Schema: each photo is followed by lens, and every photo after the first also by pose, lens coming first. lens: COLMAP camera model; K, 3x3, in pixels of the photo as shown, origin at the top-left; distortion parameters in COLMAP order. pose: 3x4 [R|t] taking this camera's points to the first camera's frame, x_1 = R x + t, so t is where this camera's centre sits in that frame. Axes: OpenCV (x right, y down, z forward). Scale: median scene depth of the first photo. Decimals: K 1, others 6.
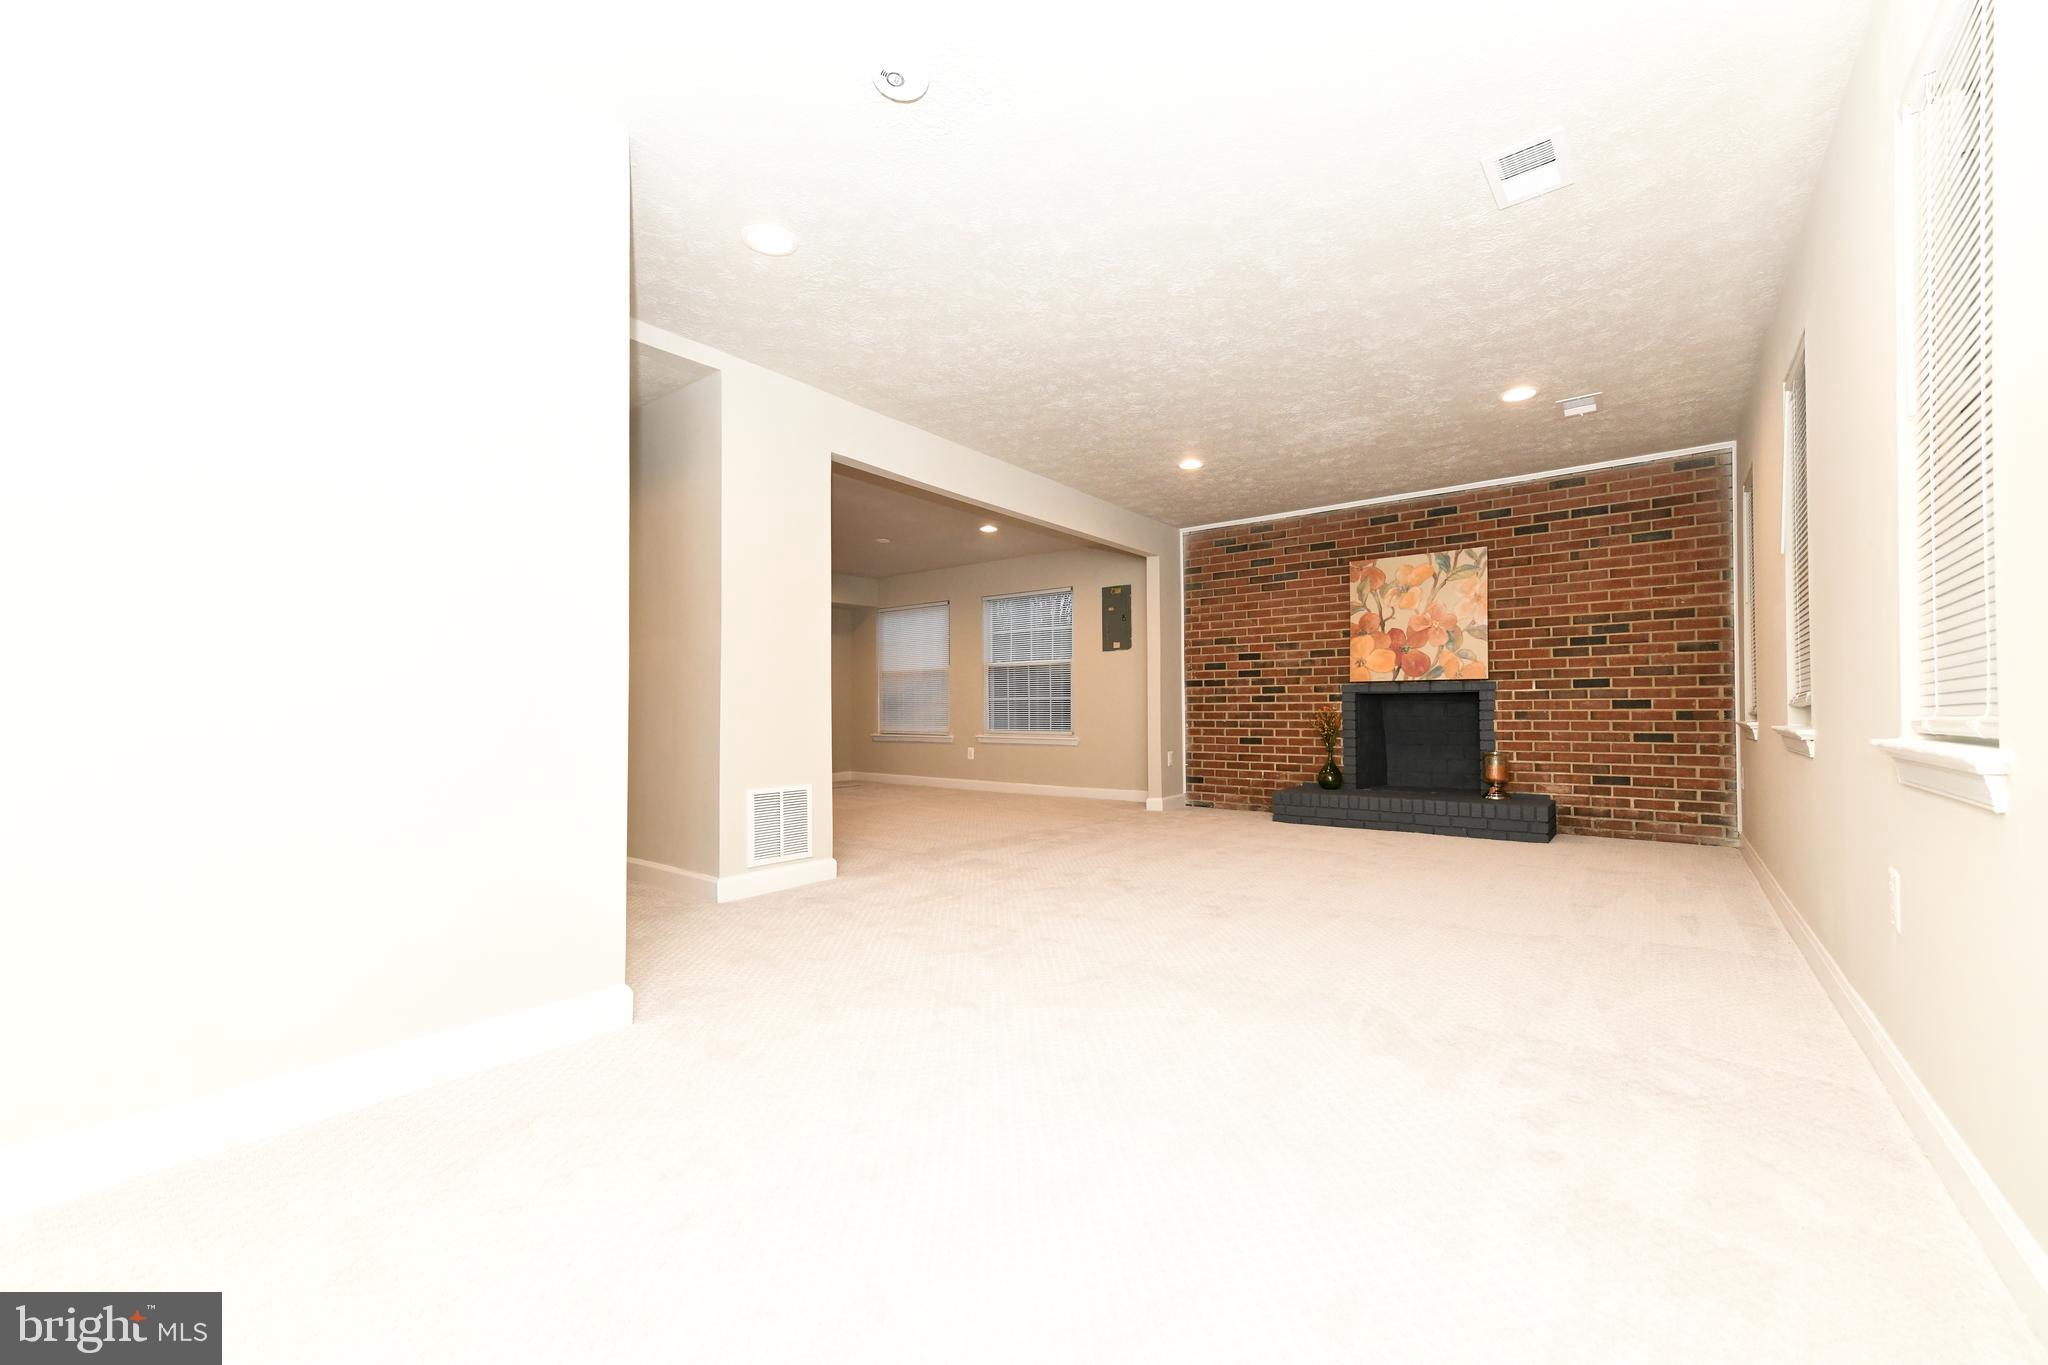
lens RADIAL K [[811.6, 0, 1024.0], [0, 811.6, 682.5], [0, 0, 1]] dist [0.001895, 0.000746]
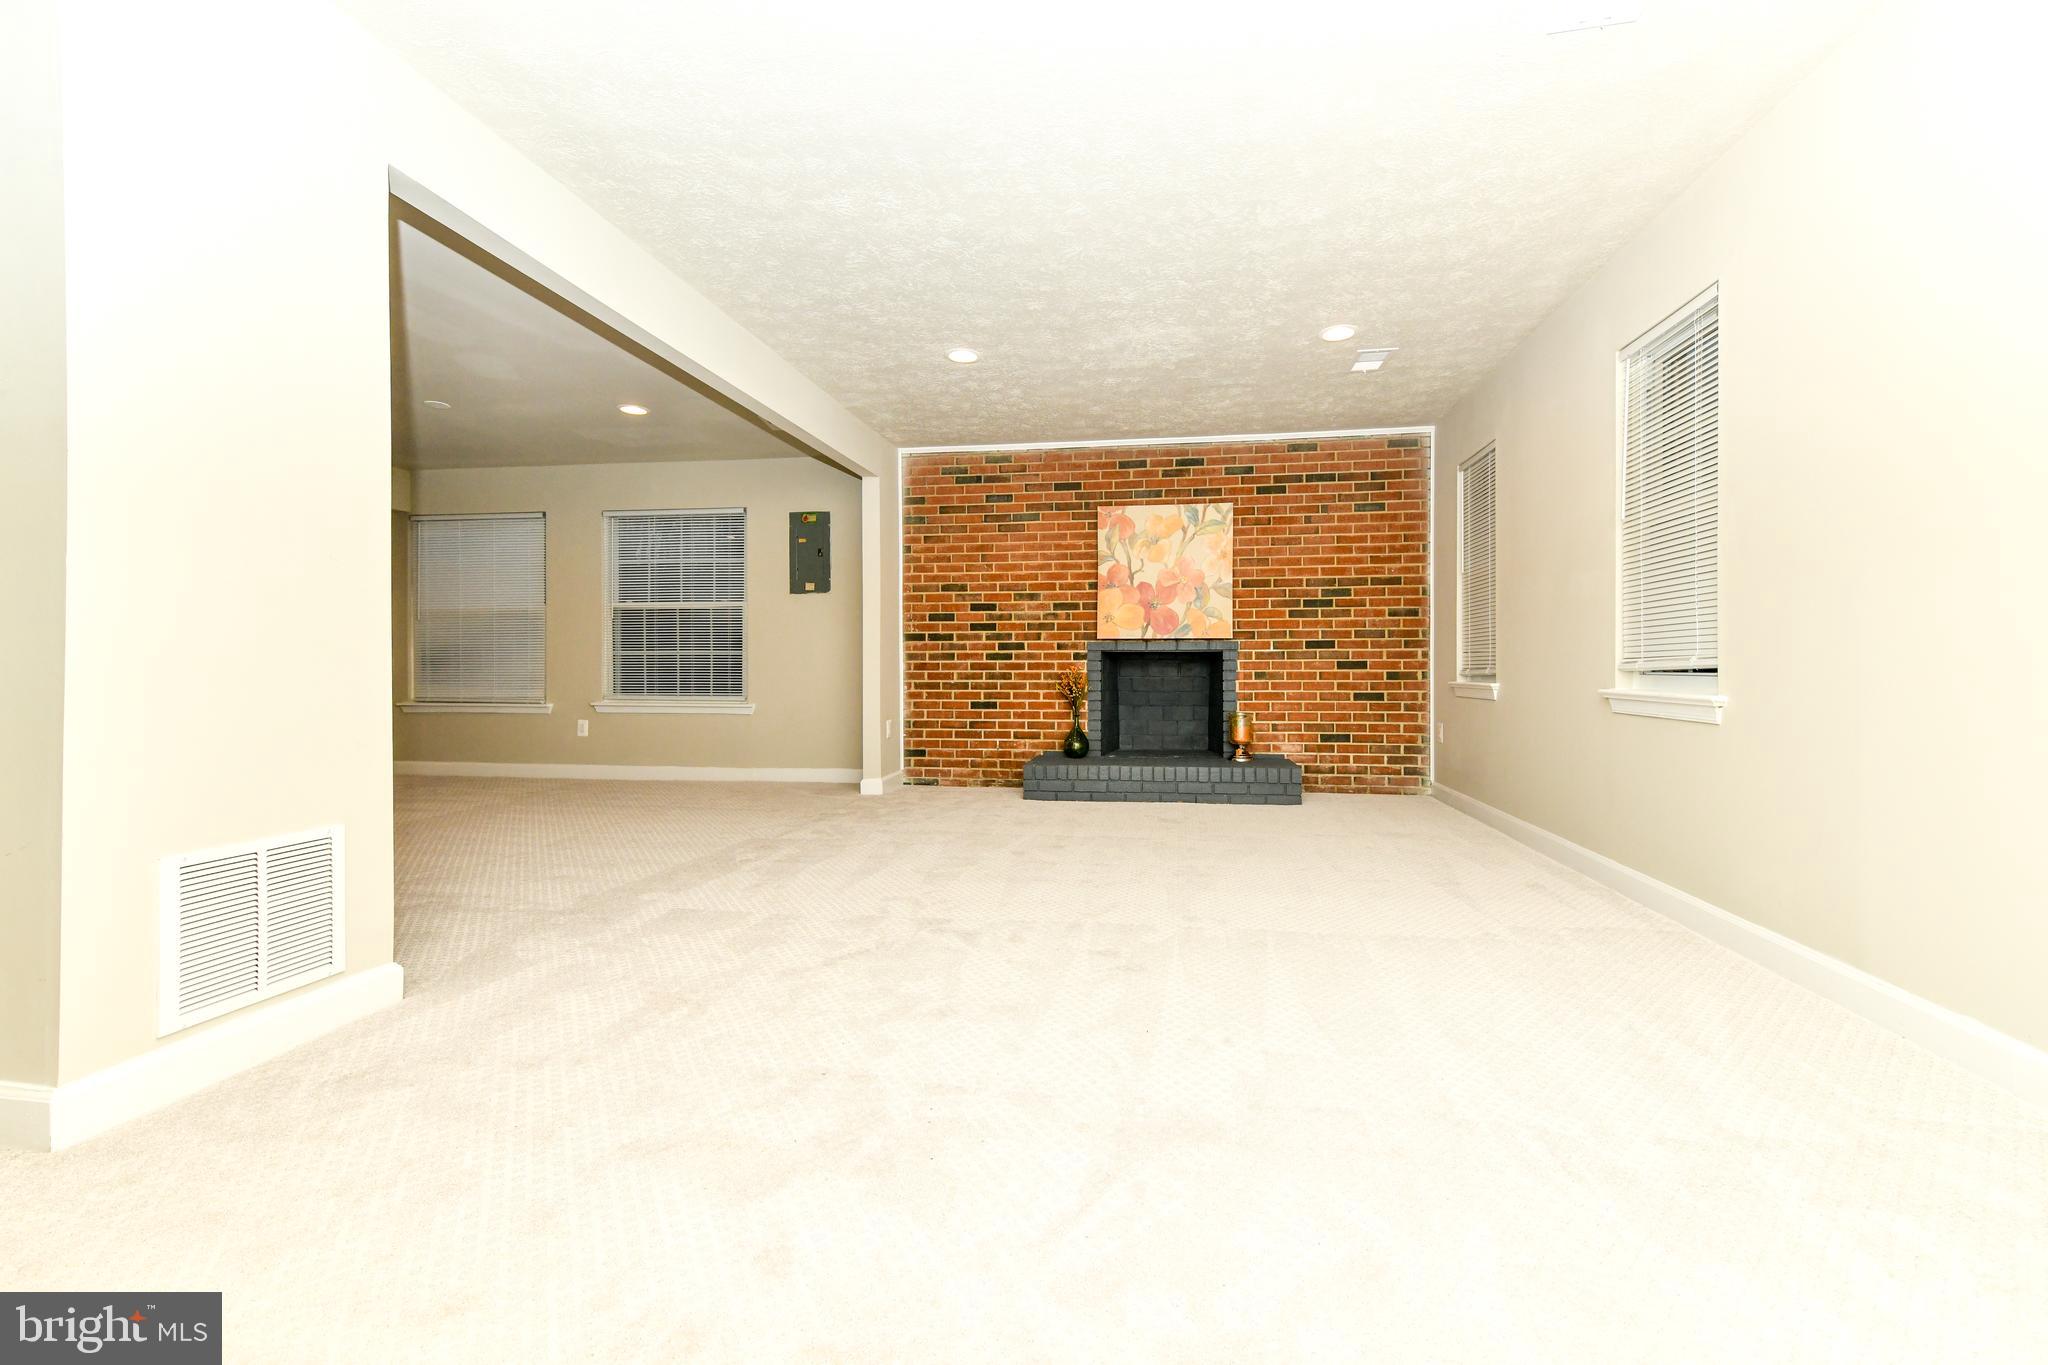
lens RADIAL K [[804.7, 0, 1052.0], [0, 804.7, 657.1], [0, 0, 1]] dist [0.009862, 0.000139]
pose [[0.863595, 0.008746, 0.504111, -0.096551], [-0.020194, 0.999647, 0.017251, 0.005272], [-0.503782, -0.025078, 0.863467, 0.250126]]
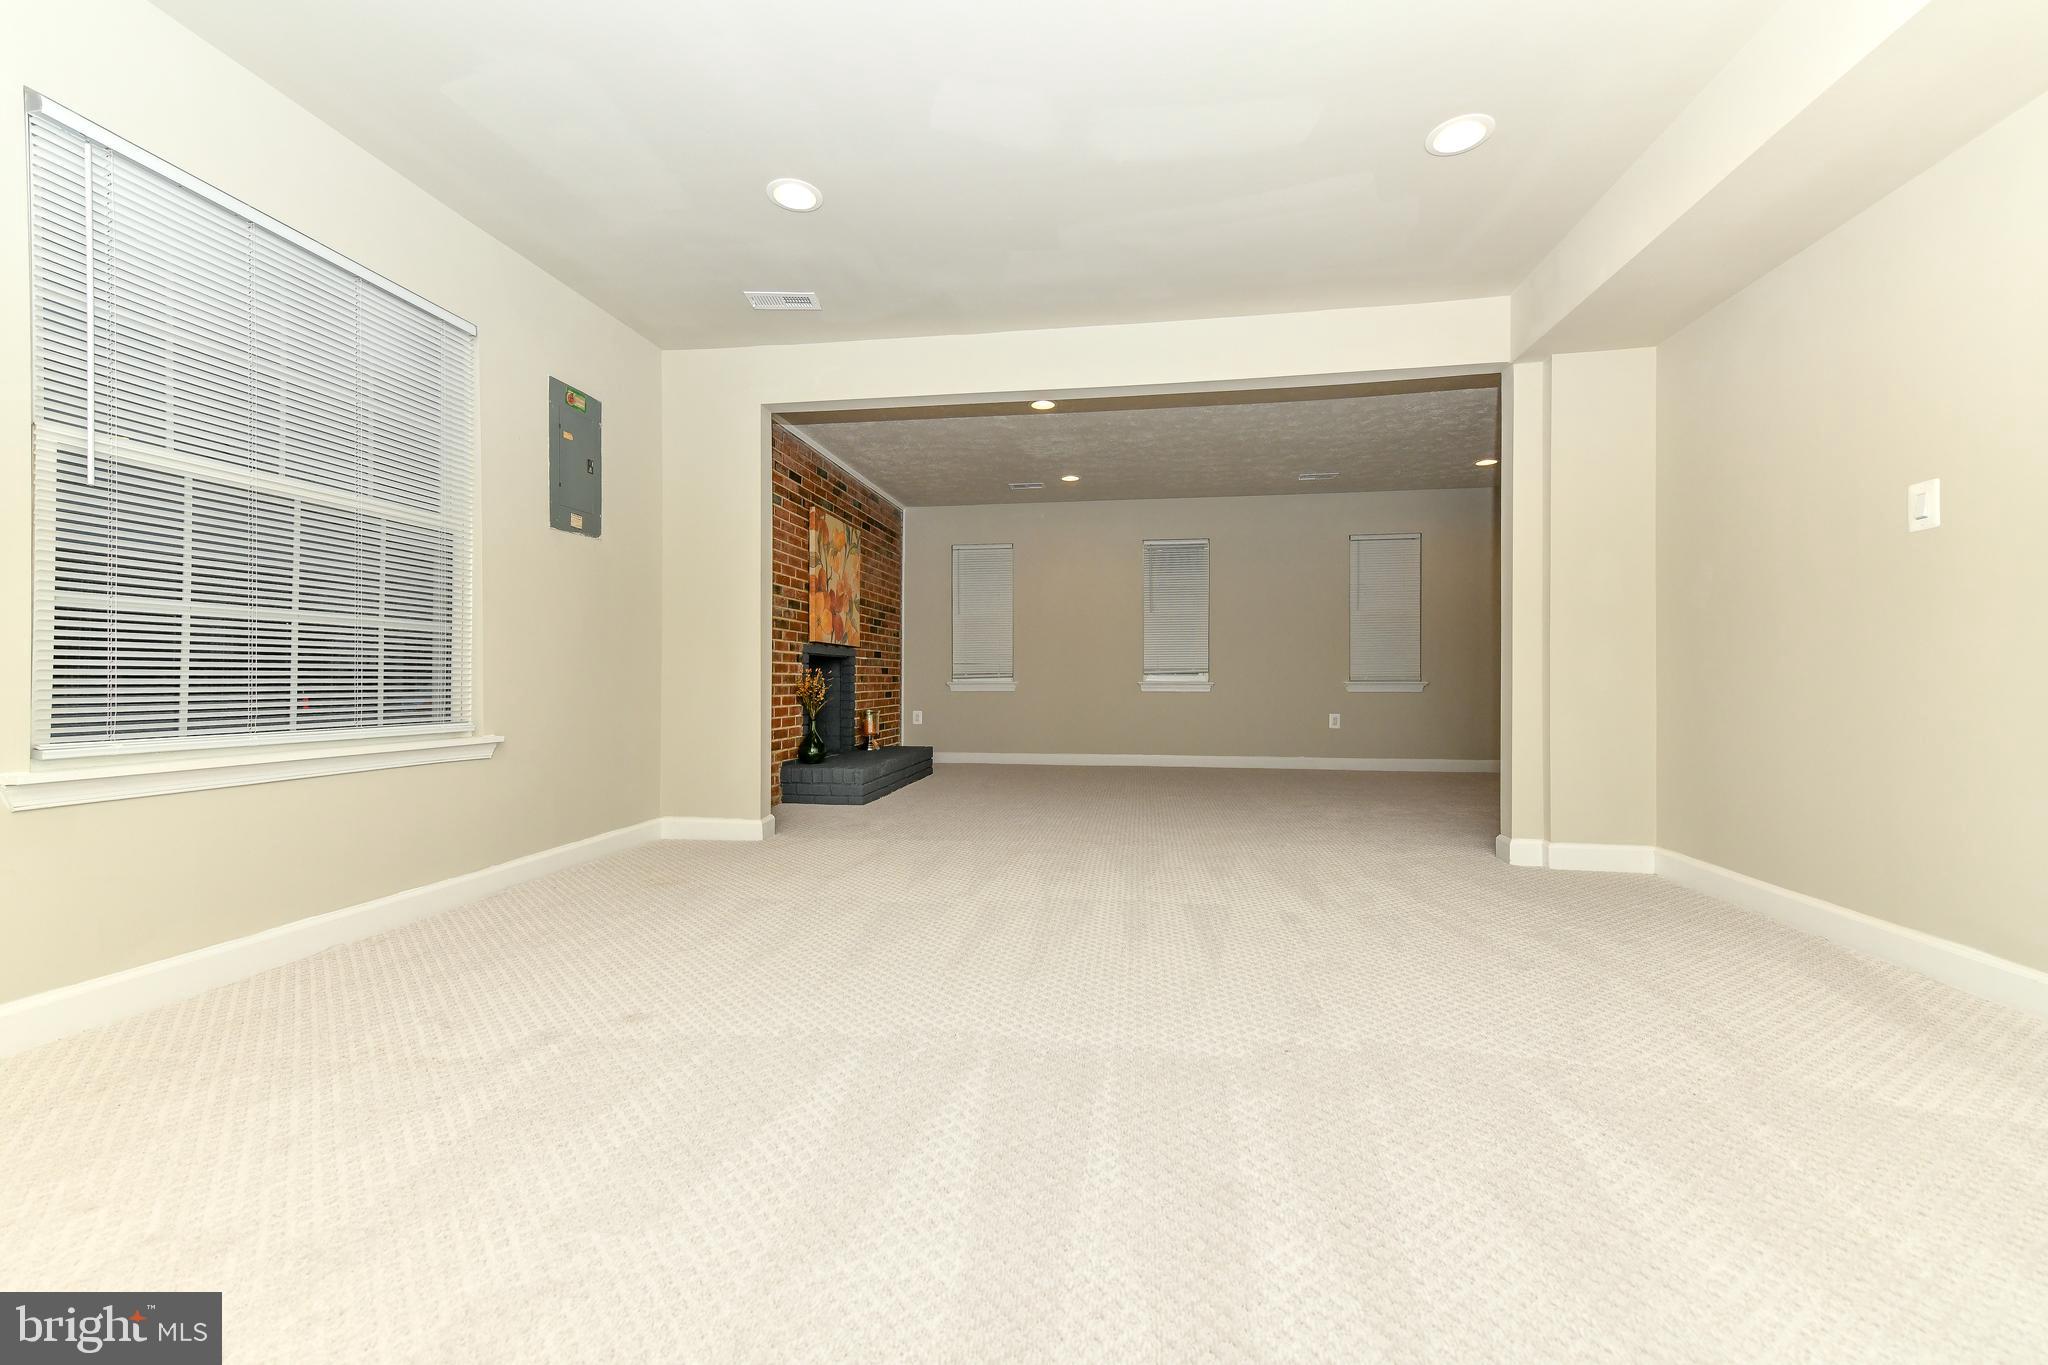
lens RADIAL K [[811.6, 0, 1024.0], [0, 811.6, 682.5], [0, 0, 1]] dist [0.001895, 0.000746]
pose [[-0.497721, 0.009156, 0.867289, -0.494548], [-0.016282, 0.999669, -0.019898, 0.059326], [-0.867184, -0.024025, -0.497407, 1.255402]]
